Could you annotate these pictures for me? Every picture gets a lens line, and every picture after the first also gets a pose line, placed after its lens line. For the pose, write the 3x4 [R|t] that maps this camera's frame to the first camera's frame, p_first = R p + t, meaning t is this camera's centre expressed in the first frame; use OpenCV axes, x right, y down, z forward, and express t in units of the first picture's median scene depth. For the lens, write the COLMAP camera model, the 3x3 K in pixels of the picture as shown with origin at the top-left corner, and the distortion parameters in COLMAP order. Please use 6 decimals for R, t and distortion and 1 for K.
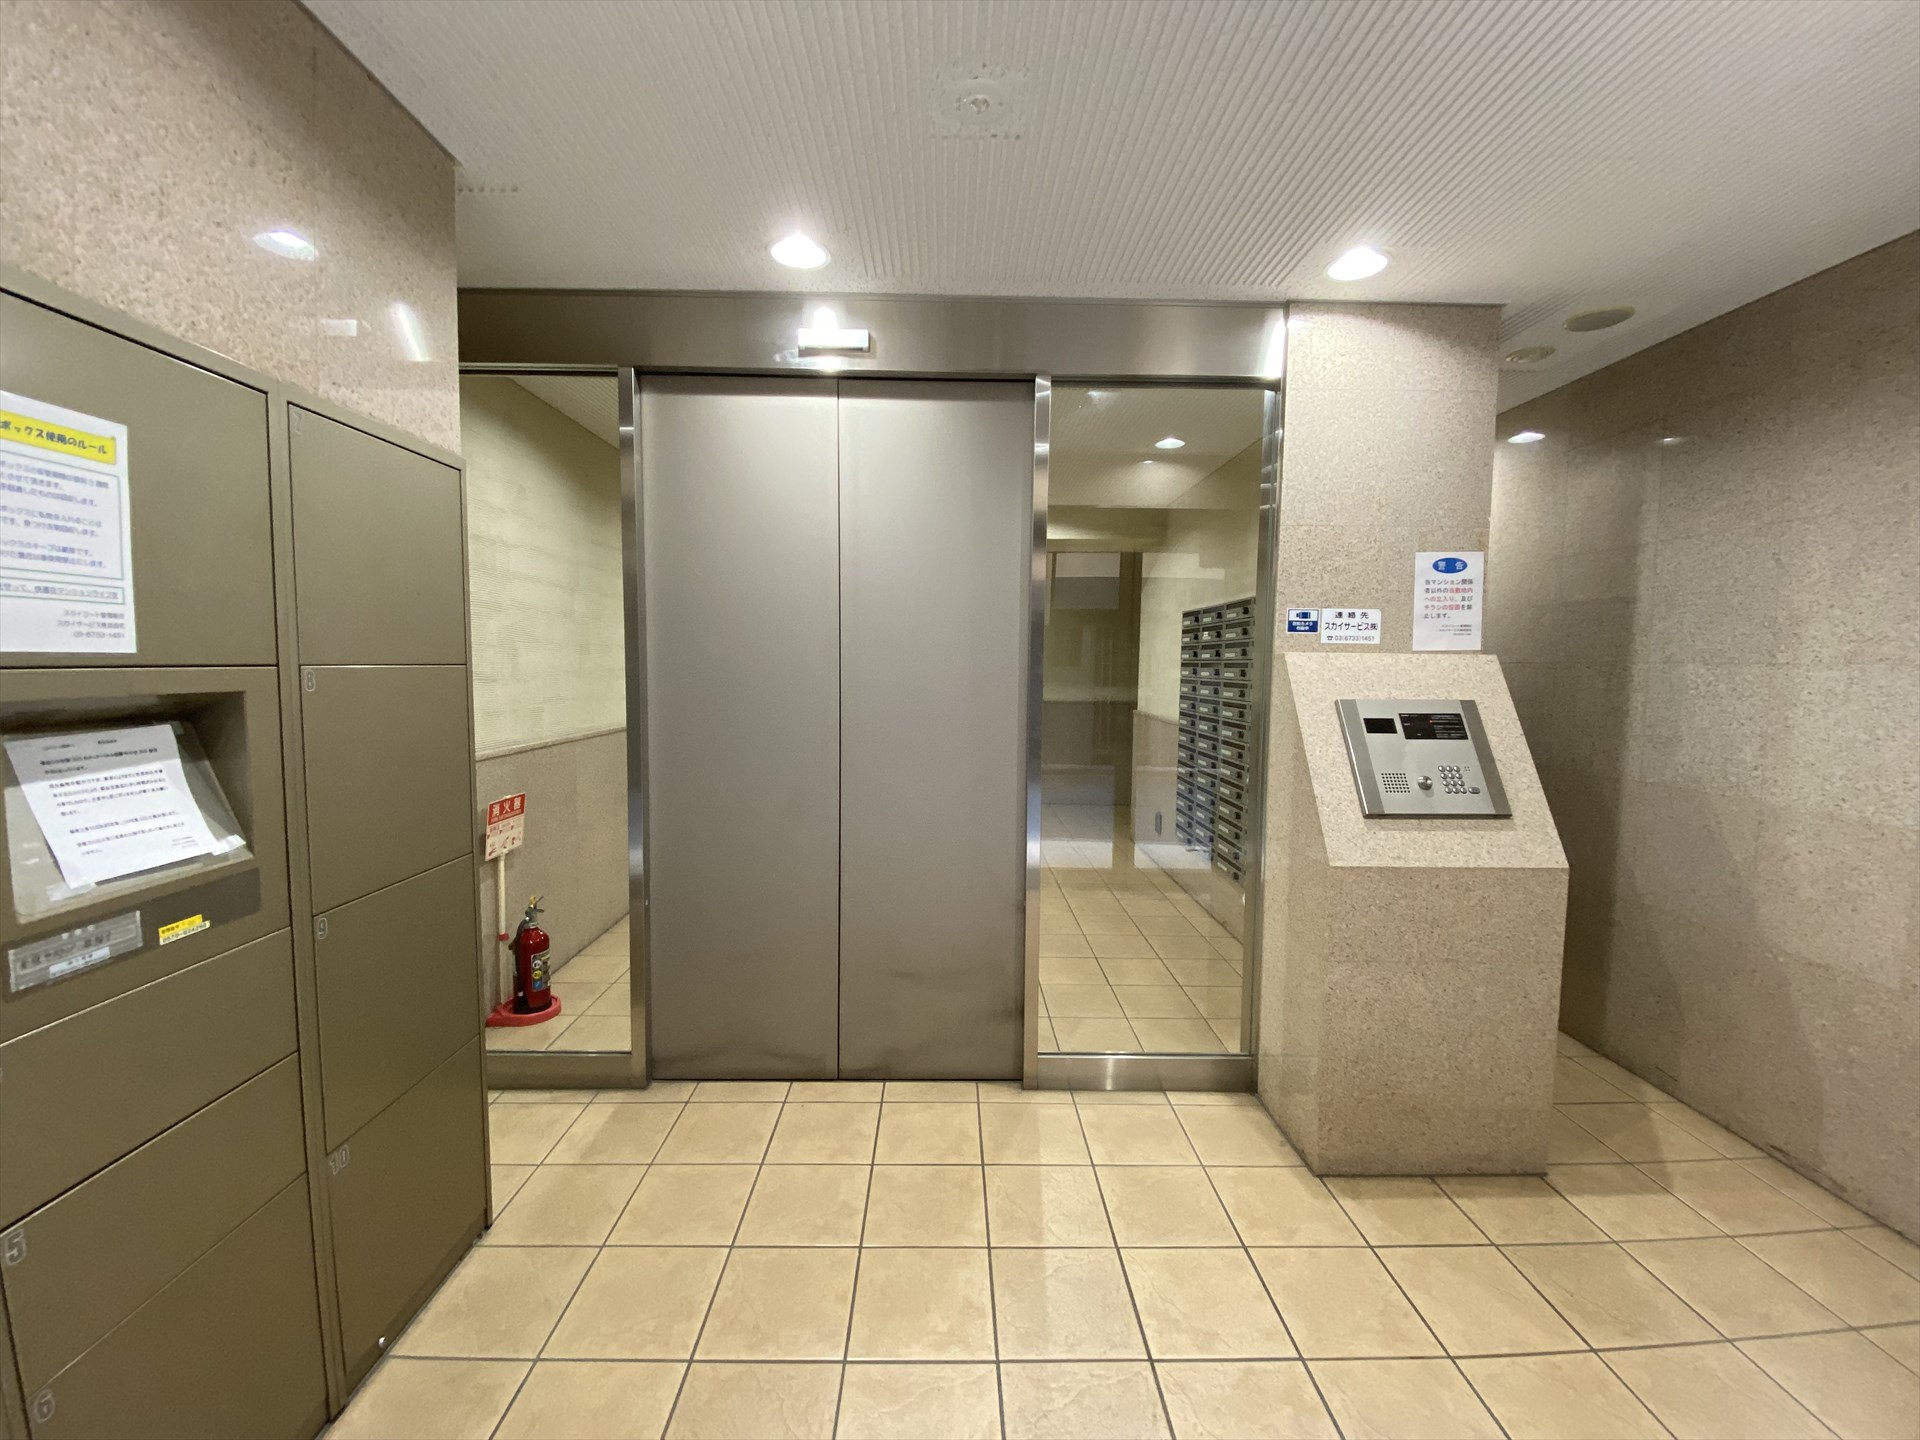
lens RADIAL K [[779.2, 0, 956.6], [0, 779.2, 721.7], [0, 0, 1]] dist [0.025853, -0.026444]
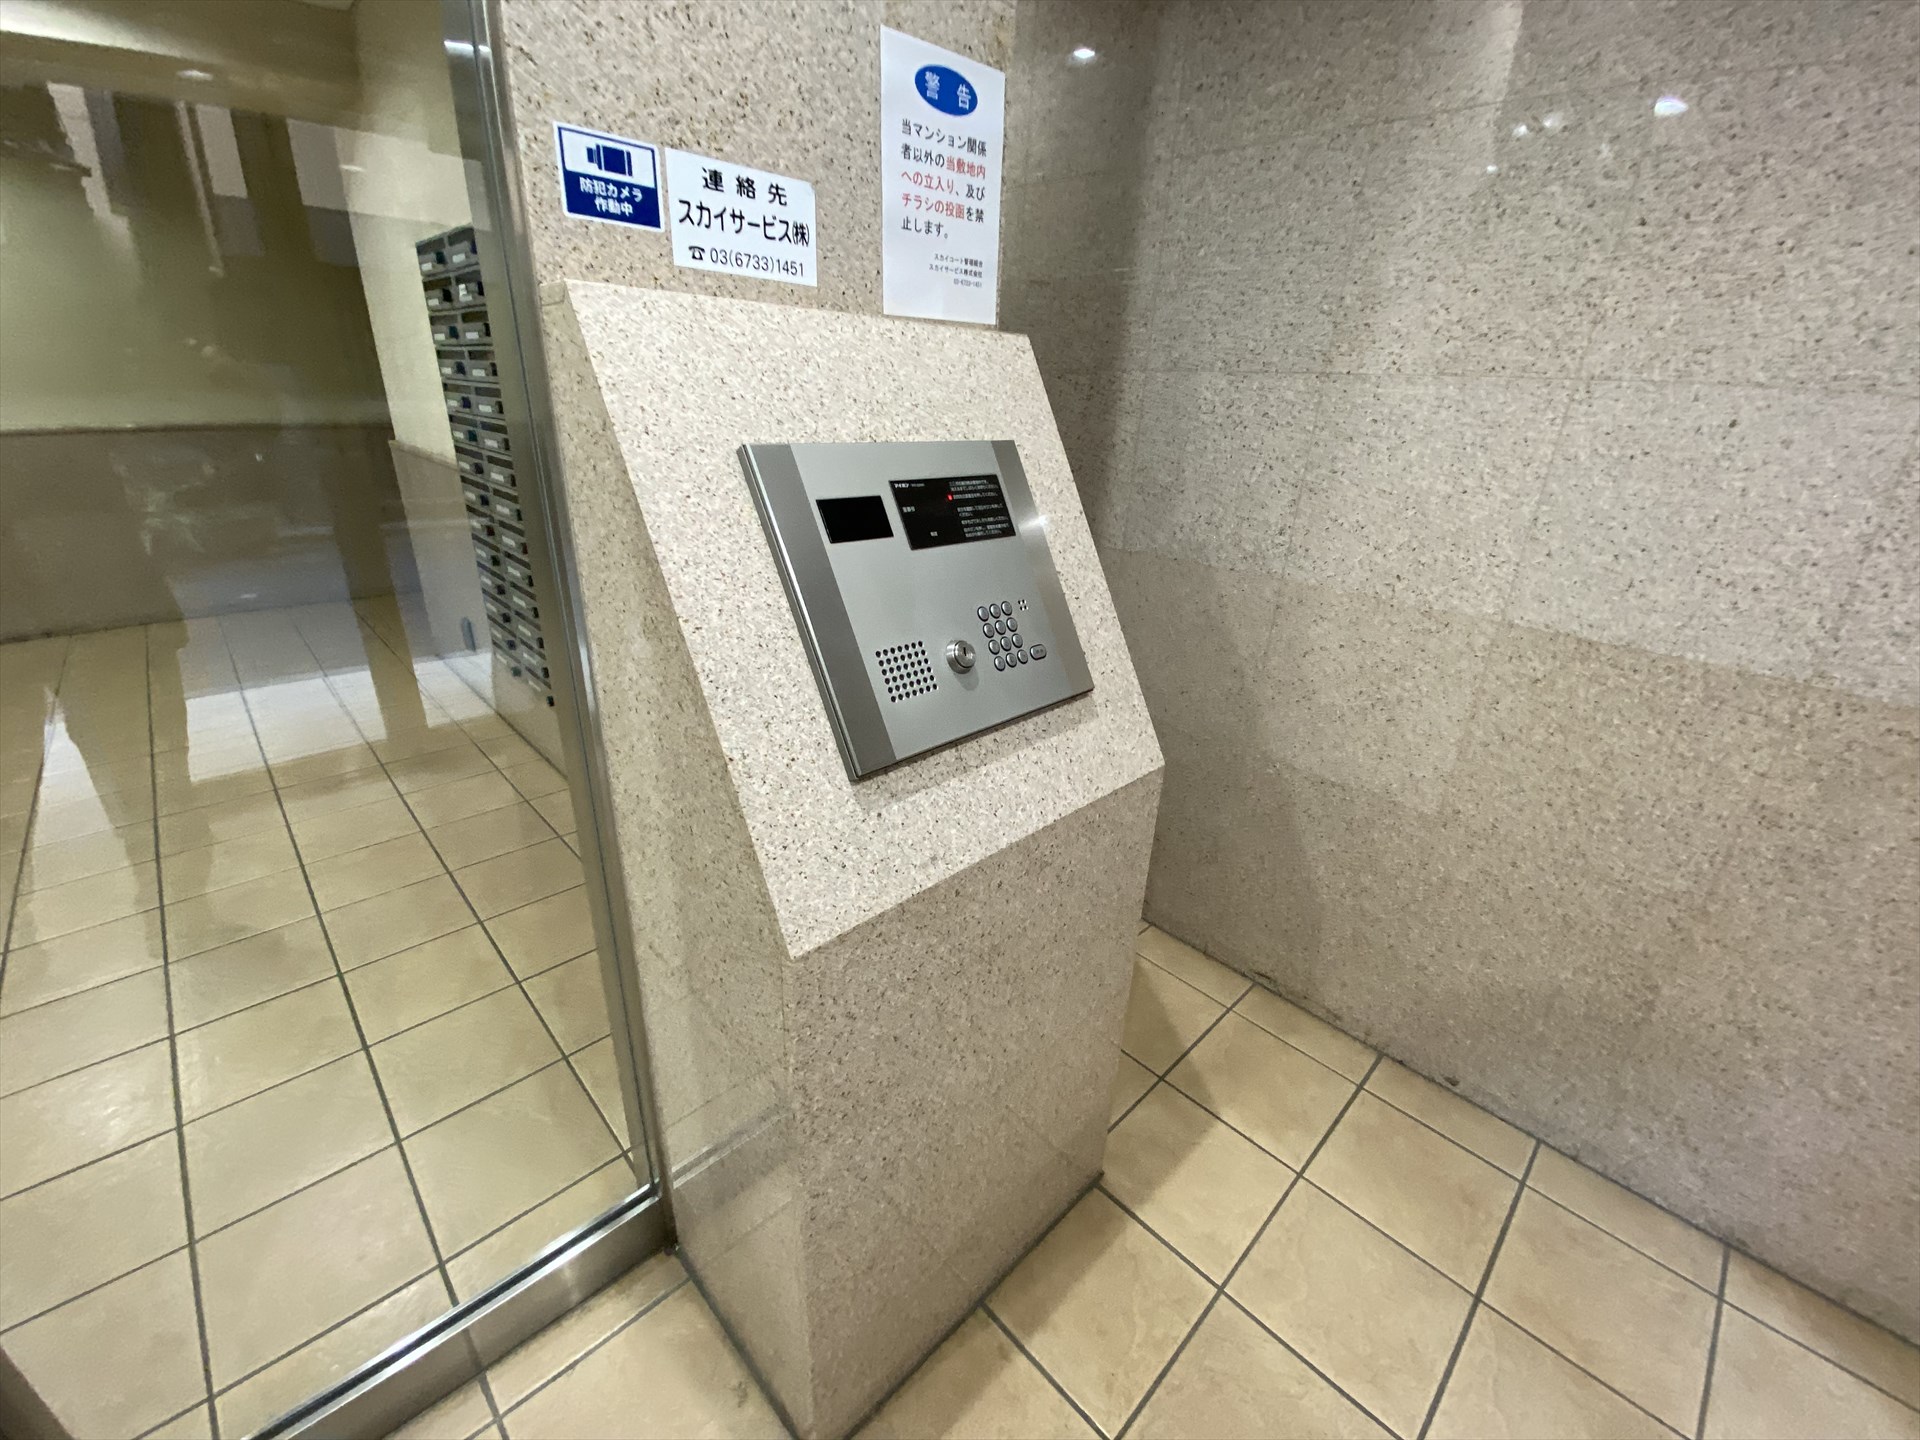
lens RADIAL K [[779.2, 0, 956.6], [0, 779.2, 721.7], [0, 0, 1]] dist [0.025853, -0.026444]
pose [[0.730725, -0.247926, 0.636062, 0.304689], [0.017175, 0.938105, 0.345926, -0.031800], [-0.682456, -0.241852, 0.689754, 0.667750]]
